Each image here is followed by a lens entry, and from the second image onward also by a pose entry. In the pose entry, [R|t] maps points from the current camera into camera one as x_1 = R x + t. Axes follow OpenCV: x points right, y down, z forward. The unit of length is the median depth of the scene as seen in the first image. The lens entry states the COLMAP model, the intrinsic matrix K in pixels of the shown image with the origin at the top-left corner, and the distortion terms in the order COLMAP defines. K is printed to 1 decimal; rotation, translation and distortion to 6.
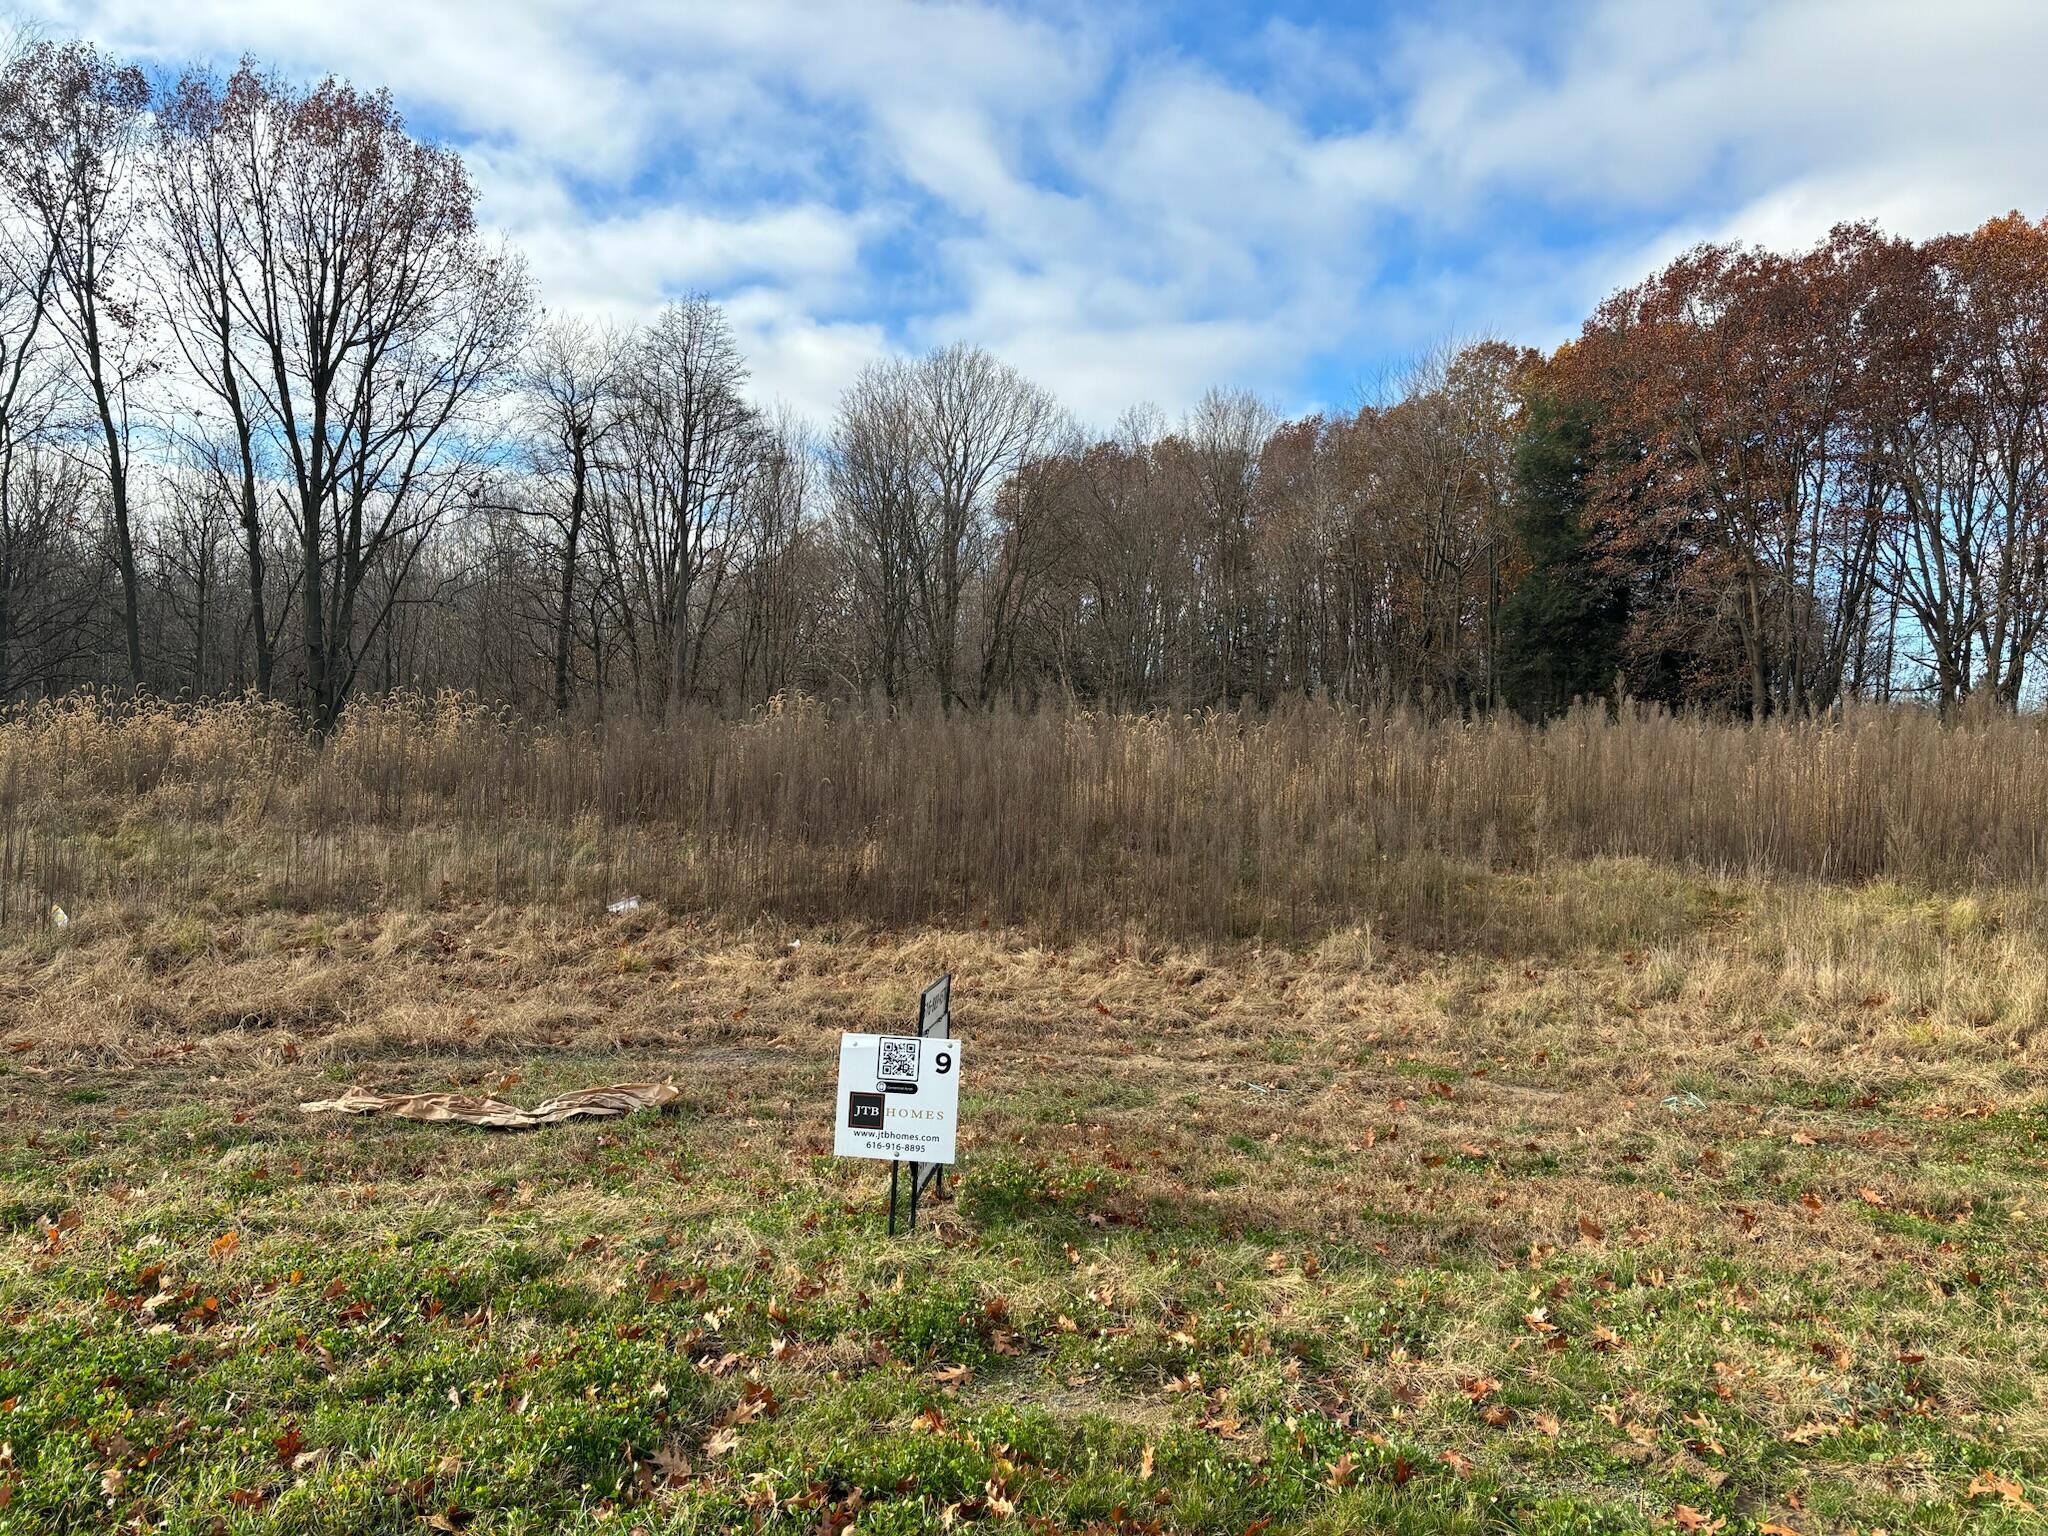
lens RADIAL K [[1547.8, 0, 1025.6], [0, 1547.8, 768.7], [0, 0, 1]] dist [0.005525, 0.000757]
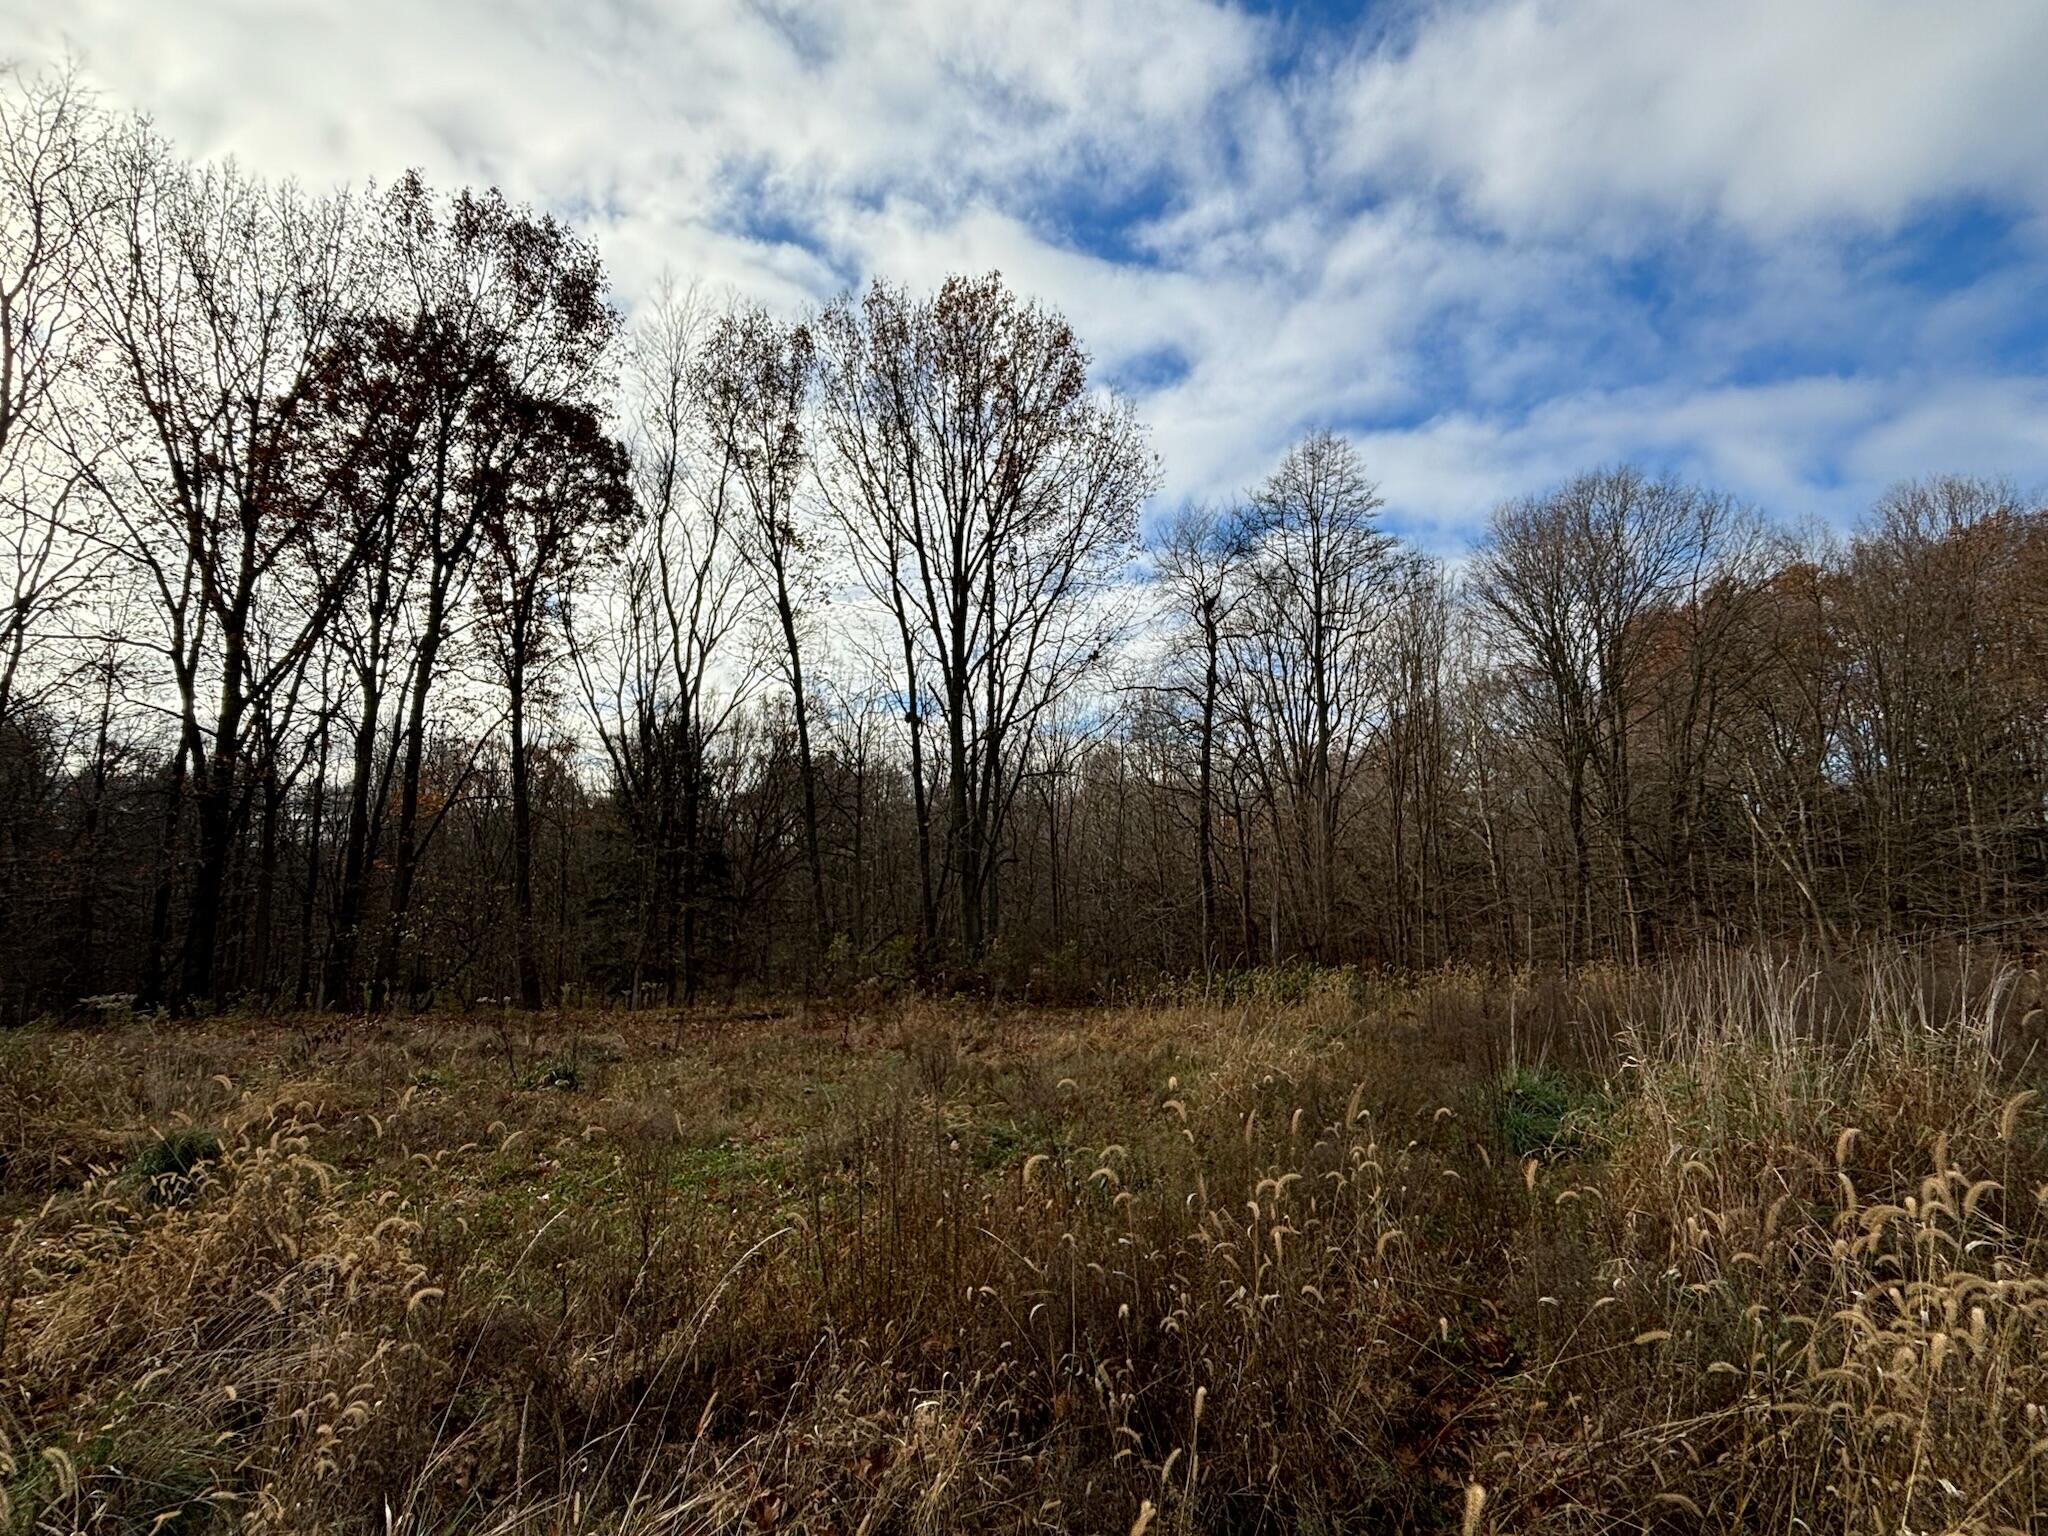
lens RADIAL K [[1024.1, 0, 1027.5], [0, 1024.1, 766.2], [0, 0, 1]] dist [0.000480, 0.000086]
pose [[0.885147, -0.104200, -0.453494, -0.098664], [0.035313, 0.986836, -0.157823, -0.013366], [0.463970, 0.123682, 0.877174, 0.367229]]
